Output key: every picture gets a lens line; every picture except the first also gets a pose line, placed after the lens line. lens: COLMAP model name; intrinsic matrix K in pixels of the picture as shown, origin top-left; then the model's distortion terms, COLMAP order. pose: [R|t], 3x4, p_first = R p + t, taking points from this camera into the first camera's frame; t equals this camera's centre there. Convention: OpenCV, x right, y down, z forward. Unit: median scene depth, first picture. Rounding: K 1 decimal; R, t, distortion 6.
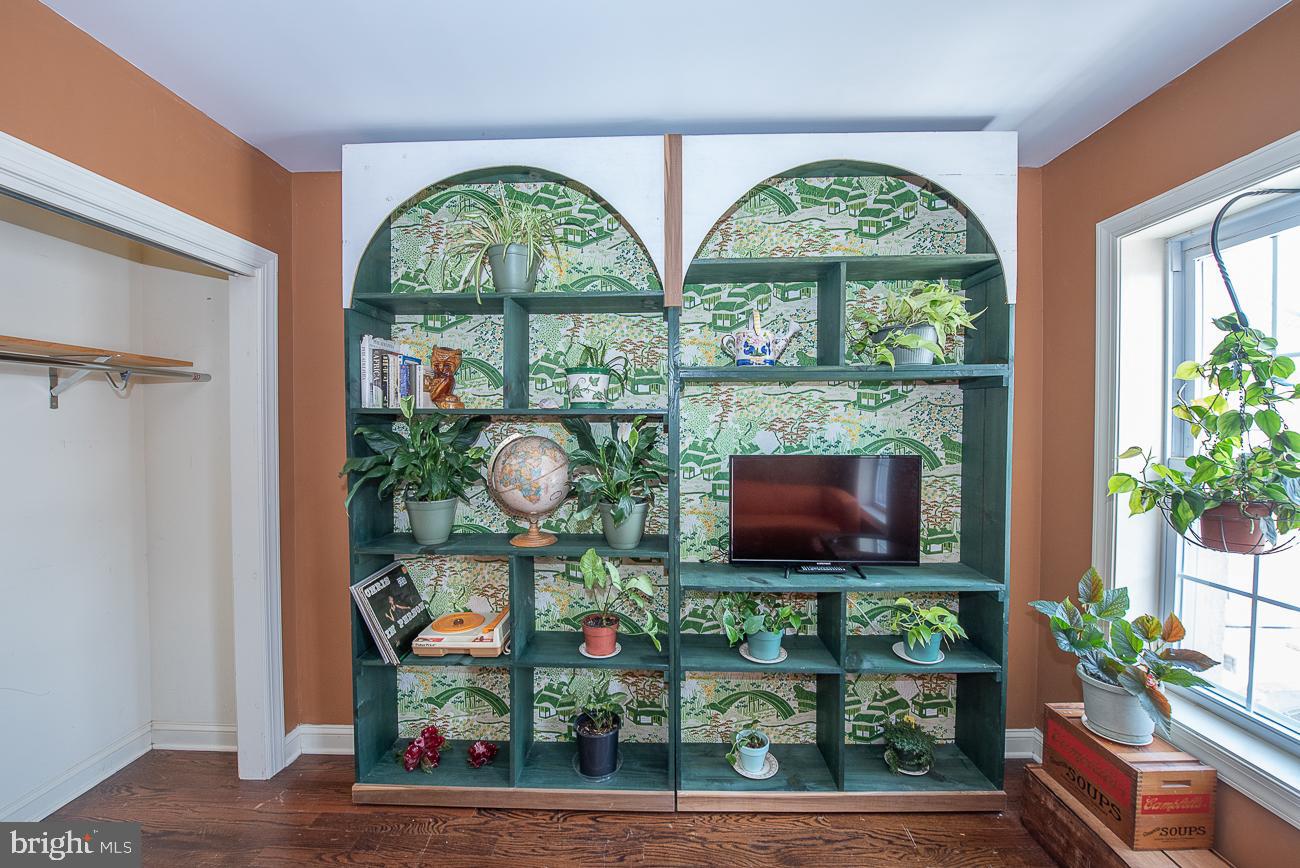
lens RADIAL K [[516.8, 0, 648.9], [0, 516.8, 434.6], [0, 0, 1]] dist [-0.016329, -0.002019]
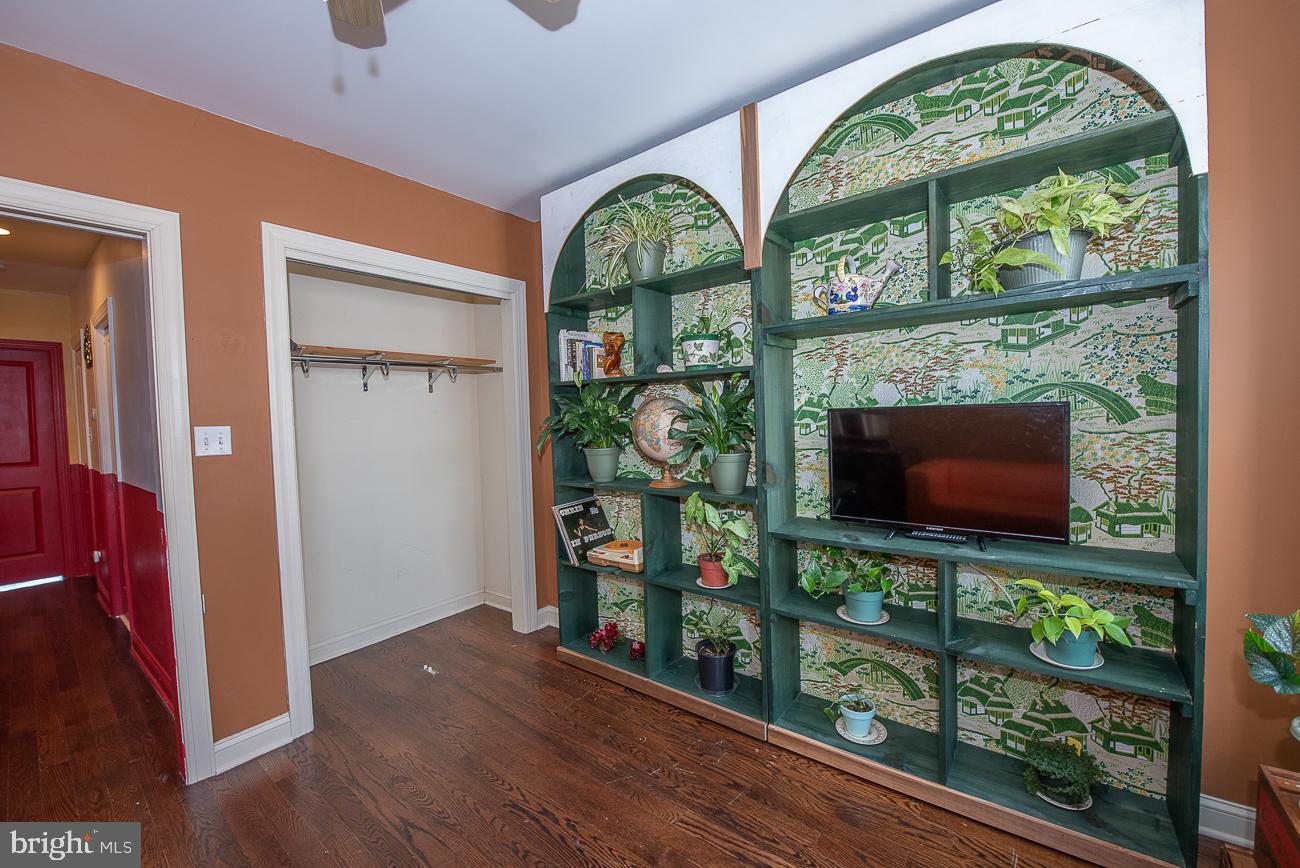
lens RADIAL K [[516.8, 0, 651.7], [0, 516.8, 434.6], [0, 0, 1]] dist [-0.016329, -0.002019]
pose [[0.804354, 0.001588, -0.594148, 0.459305], [0.016189, 0.999567, 0.024589, 0.057955], [0.593929, -0.029397, 0.803980, 0.010339]]
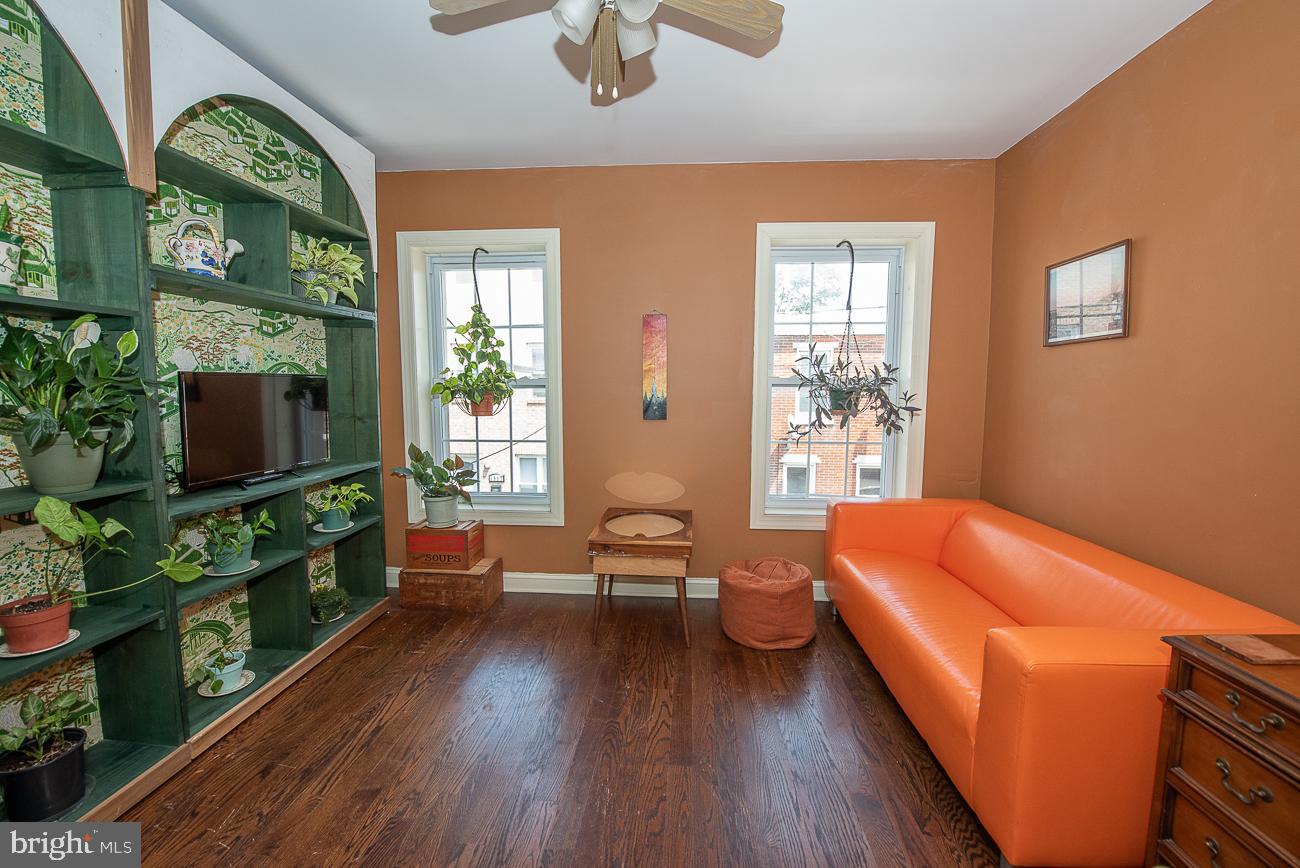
lens RADIAL K [[516.8, 0, 654.3], [0, 516.8, 433.5], [0, 0, 1]] dist [-0.016329, -0.002019]
pose [[0.036706, -0.091713, 0.995109, -0.702304], [0.016982, 0.995693, 0.091141, 0.079419], [-0.999182, 0.013554, 0.038105, 0.122329]]
